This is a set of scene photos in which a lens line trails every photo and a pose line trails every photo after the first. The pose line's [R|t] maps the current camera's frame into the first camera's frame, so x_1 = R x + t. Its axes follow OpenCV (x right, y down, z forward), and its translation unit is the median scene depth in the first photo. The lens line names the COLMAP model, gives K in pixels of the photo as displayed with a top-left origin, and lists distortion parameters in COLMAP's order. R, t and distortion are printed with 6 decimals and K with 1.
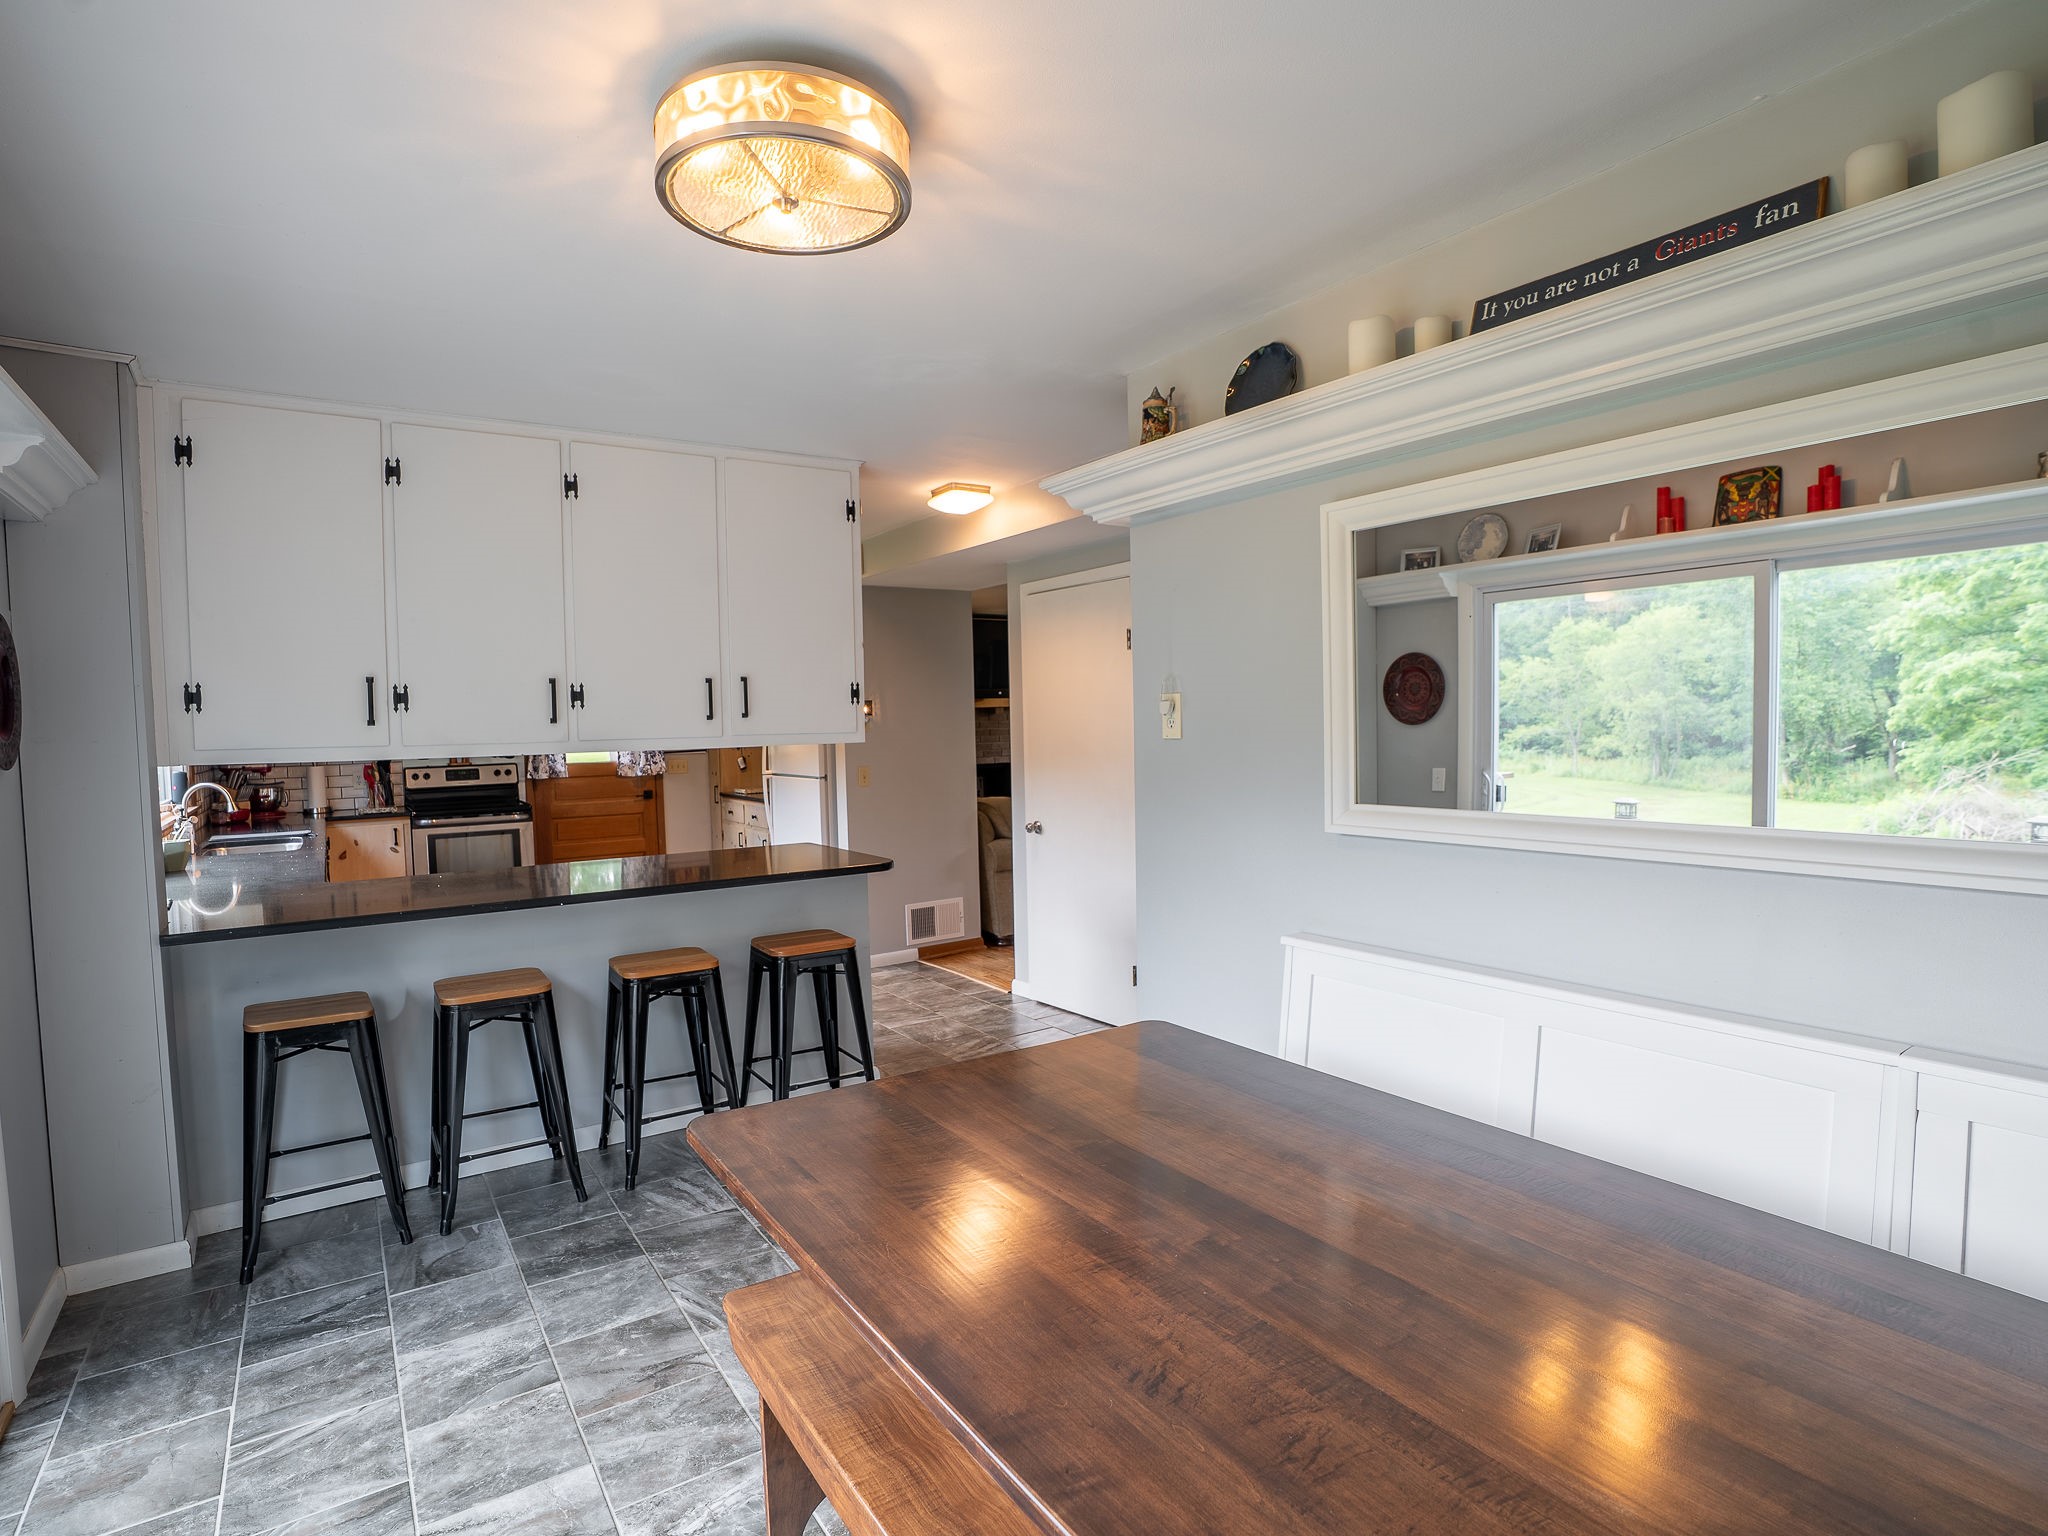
lens RADIAL K [[1050.8, 0, 1010.8], [0, 1050.8, 775.7], [0, 0, 1]] dist [-0.077557, 0.024297]
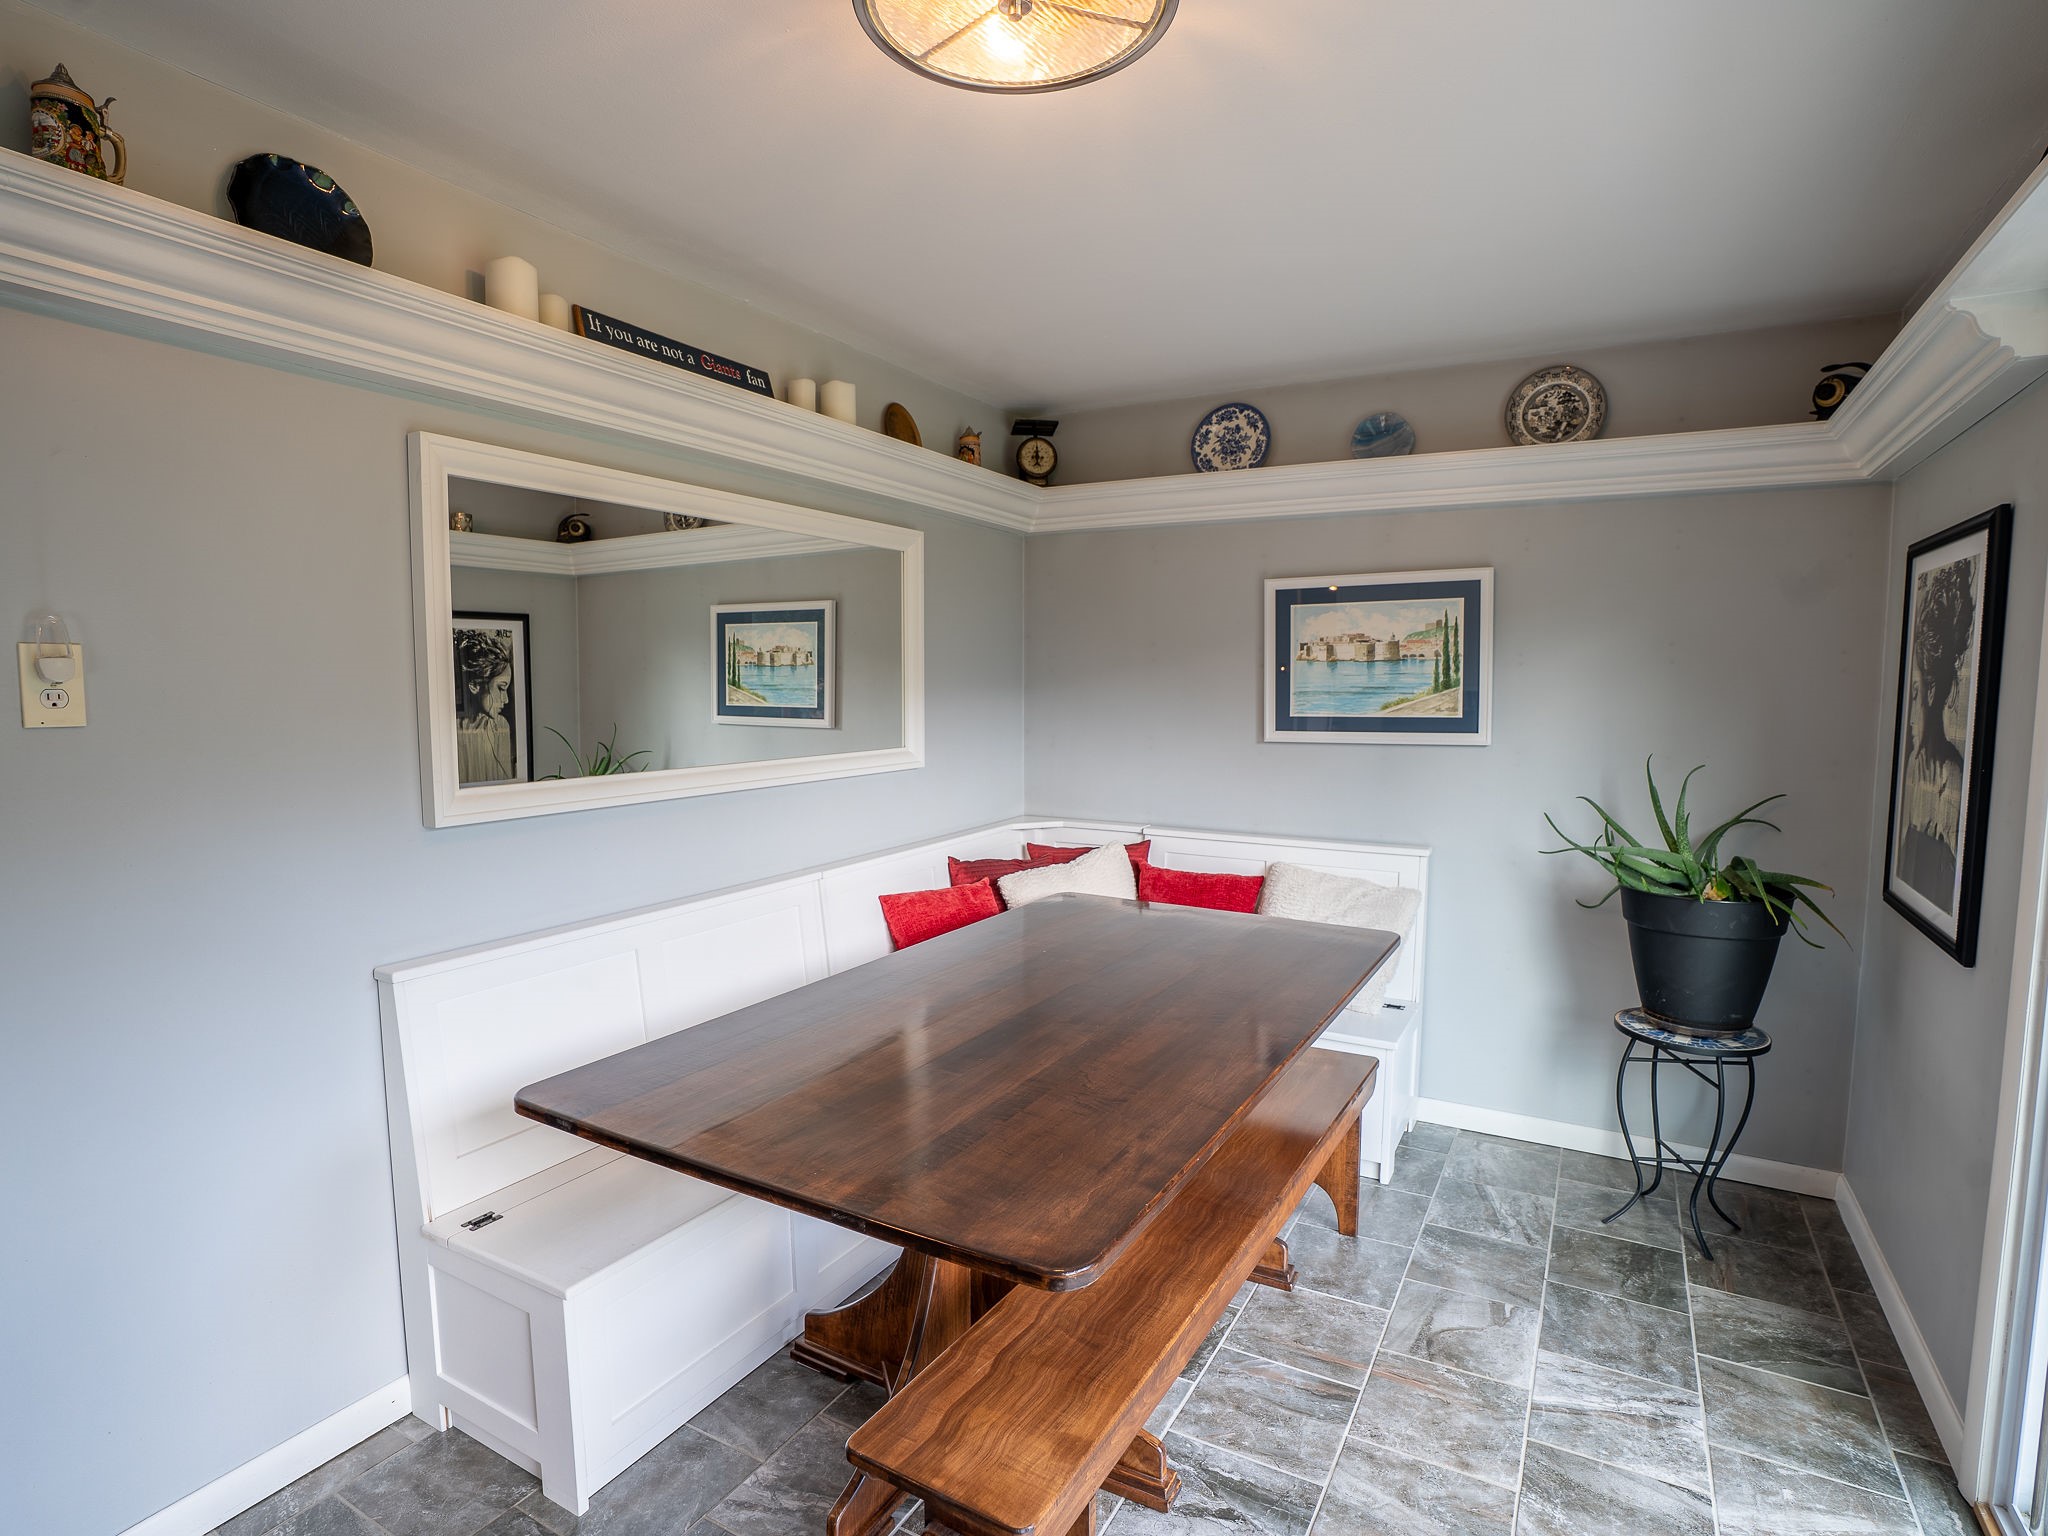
lens RADIAL K [[1050.8, 0, 1010.8], [0, 1050.8, 775.7], [0, 0, 1]] dist [-0.077557, 0.024297]
pose [[-0.445918, -0.065711, 0.892658, -0.817904], [0.044317, 0.994458, 0.095343, -0.058462], [-0.893976, 0.082075, -0.440535, 1.217246]]
